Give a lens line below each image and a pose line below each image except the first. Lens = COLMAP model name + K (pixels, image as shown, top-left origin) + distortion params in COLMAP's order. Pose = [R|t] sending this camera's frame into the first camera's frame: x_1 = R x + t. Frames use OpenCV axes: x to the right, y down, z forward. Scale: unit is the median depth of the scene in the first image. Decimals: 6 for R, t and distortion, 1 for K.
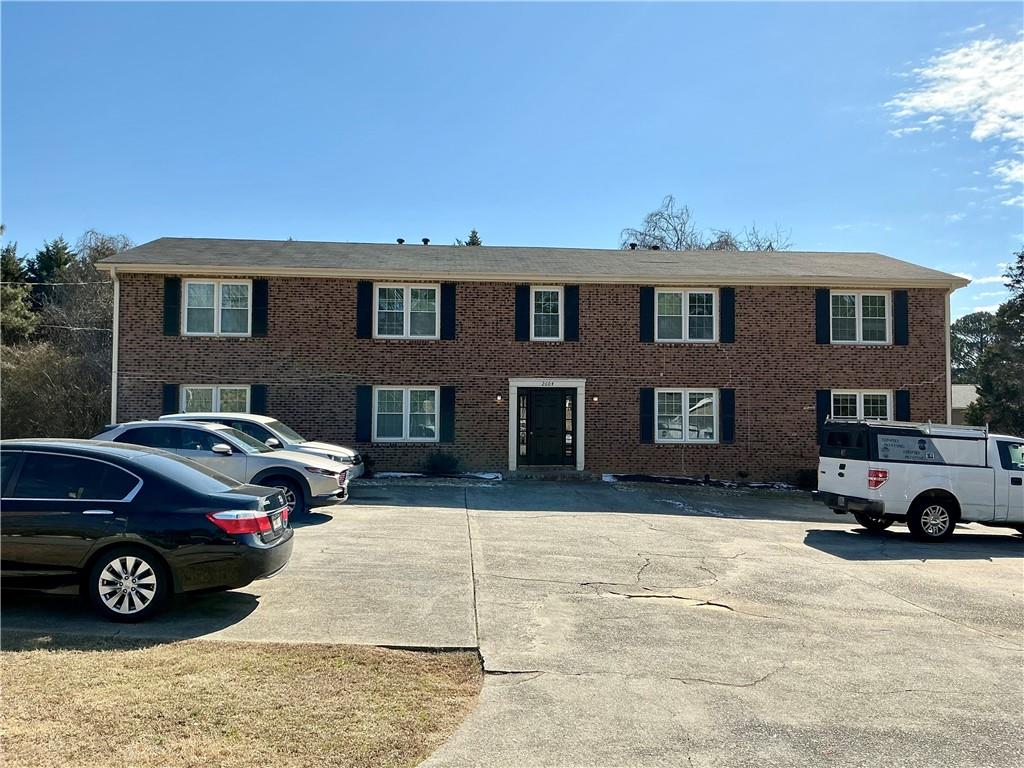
lens RADIAL K [[866.7, 0, 512.9], [0, 866.7, 393.3], [0, 0, 1]] dist [0.102931, -0.230747]
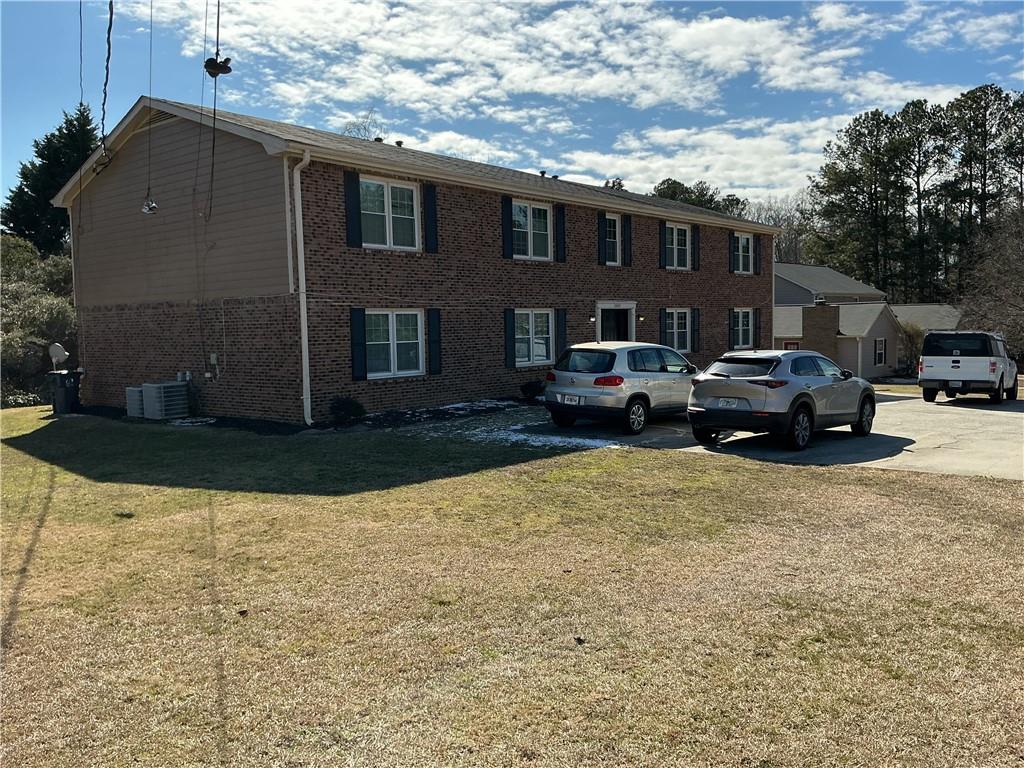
lens RADIAL K [[866.7, 0, 515.0], [0, 866.7, 385.5], [0, 0, 1]] dist [0.102931, -0.230747]
pose [[0.690963, -0.072465, 0.719249, -0.844595], [0.012554, 0.996016, 0.088289, -0.008909], [-0.722781, -0.051975, 0.689120, 0.340843]]
